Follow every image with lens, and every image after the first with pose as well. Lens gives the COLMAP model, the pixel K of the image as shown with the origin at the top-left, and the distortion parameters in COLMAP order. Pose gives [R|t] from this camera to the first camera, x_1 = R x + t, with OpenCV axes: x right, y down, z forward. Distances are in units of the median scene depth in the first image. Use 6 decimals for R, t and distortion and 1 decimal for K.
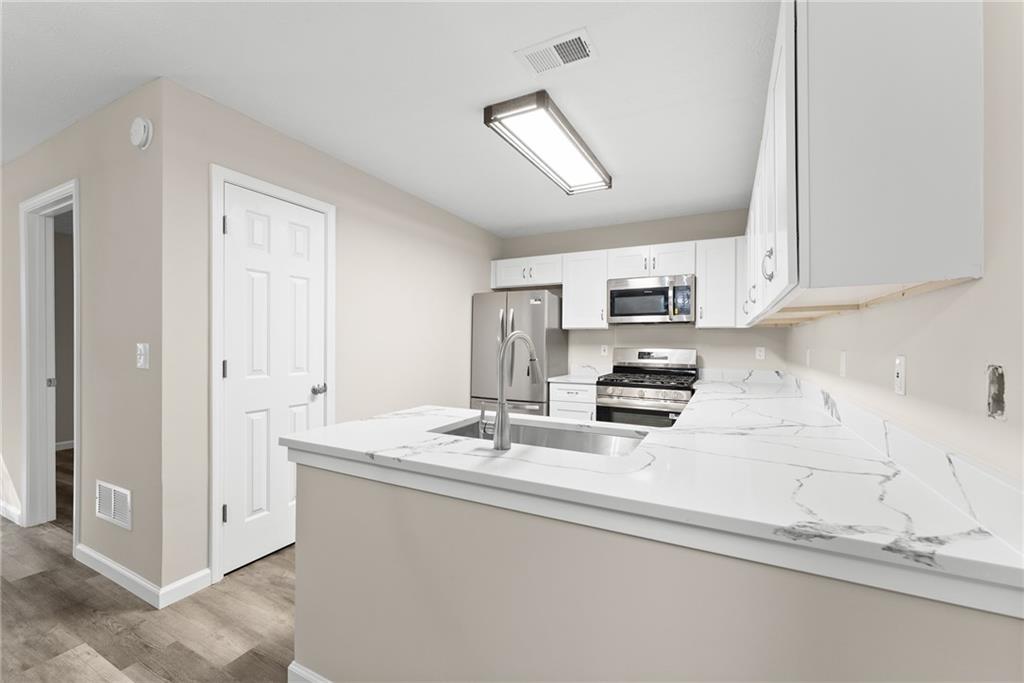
lens RADIAL K [[421.1, 0, 512.0], [0, 421.1, 341.5], [0, 0, 1]] dist [0.000816, 0.000054]
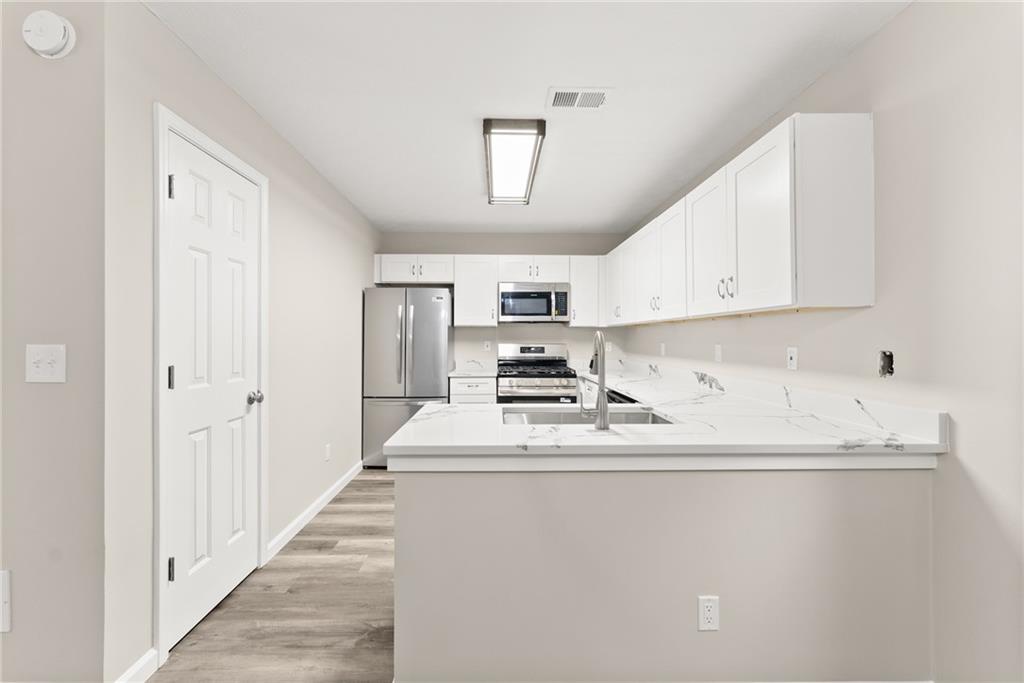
lens RADIAL K [[416.0, 0, 507.4], [0, 416.0, 335.2], [0, 0, 1]] dist [-0.000063, -0.000297]
pose [[0.873505, -0.000440, 0.486816, -0.314692], [0.002608, 0.999989, -0.003775, -0.003479], [-0.486809, 0.004567, 0.873497, 0.034344]]
